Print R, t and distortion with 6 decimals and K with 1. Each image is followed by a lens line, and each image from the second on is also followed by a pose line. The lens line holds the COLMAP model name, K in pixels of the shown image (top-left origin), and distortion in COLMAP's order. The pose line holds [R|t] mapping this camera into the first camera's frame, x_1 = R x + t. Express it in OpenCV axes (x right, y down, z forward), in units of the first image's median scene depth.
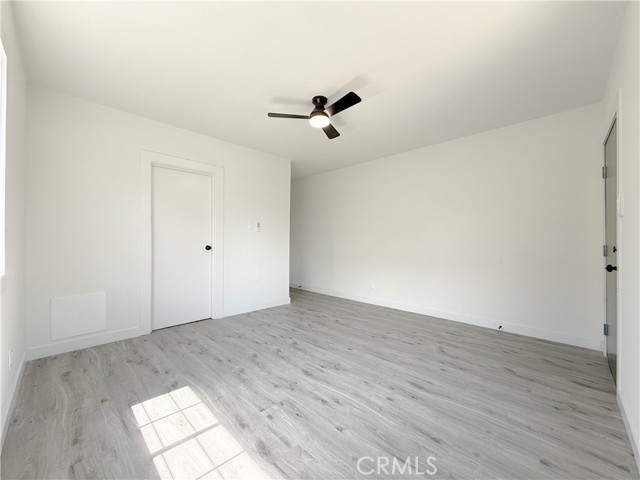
lens RADIAL K [[257.2, 0, 315.1], [0, 257.2, 244.5], [0, 0, 1]] dist [-0.002256, 0.001075]
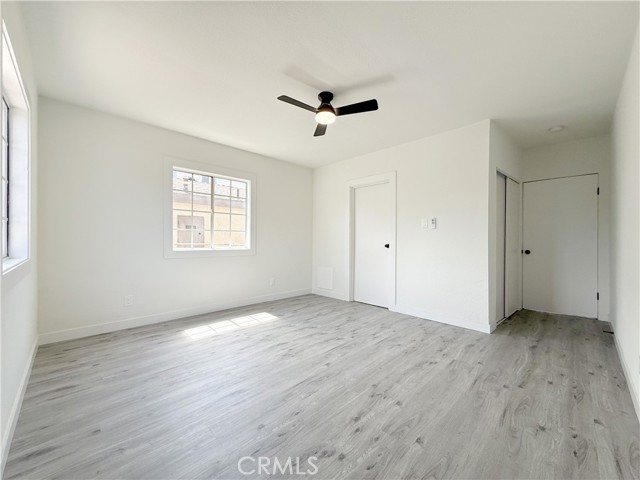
lens RADIAL K [[257.2, 0, 318.9], [0, 257.2, 240.7], [0, 0, 1]] dist [-0.002256, 0.001075]
pose [[-0.023797, -0.004031, -0.999709, 1.051707], [-0.021612, 0.999760, -0.003516, 0.002924], [0.999483, 0.021522, -0.023878, 1.045977]]
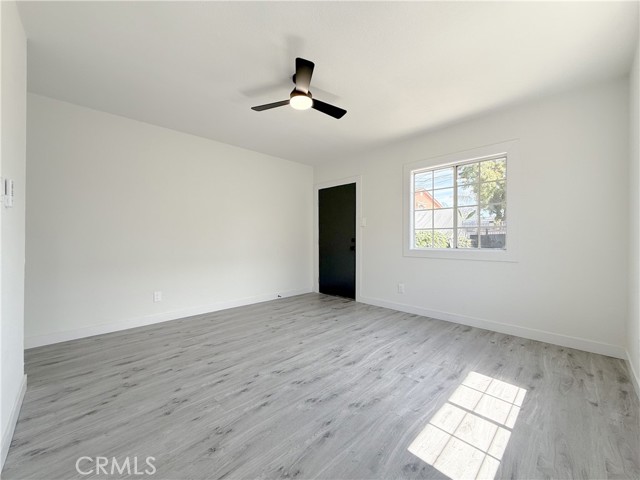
lens RADIAL K [[257.2, 0, 327.1], [0, 257.2, 235.6], [0, 0, 1]] dist [-0.002256, 0.001075]
pose [[-0.007327, 0.004655, 0.999962, -0.927937], [0.014329, 0.999887, -0.004549, -0.007199], [-0.999870, 0.014295, -0.007393, 0.957464]]
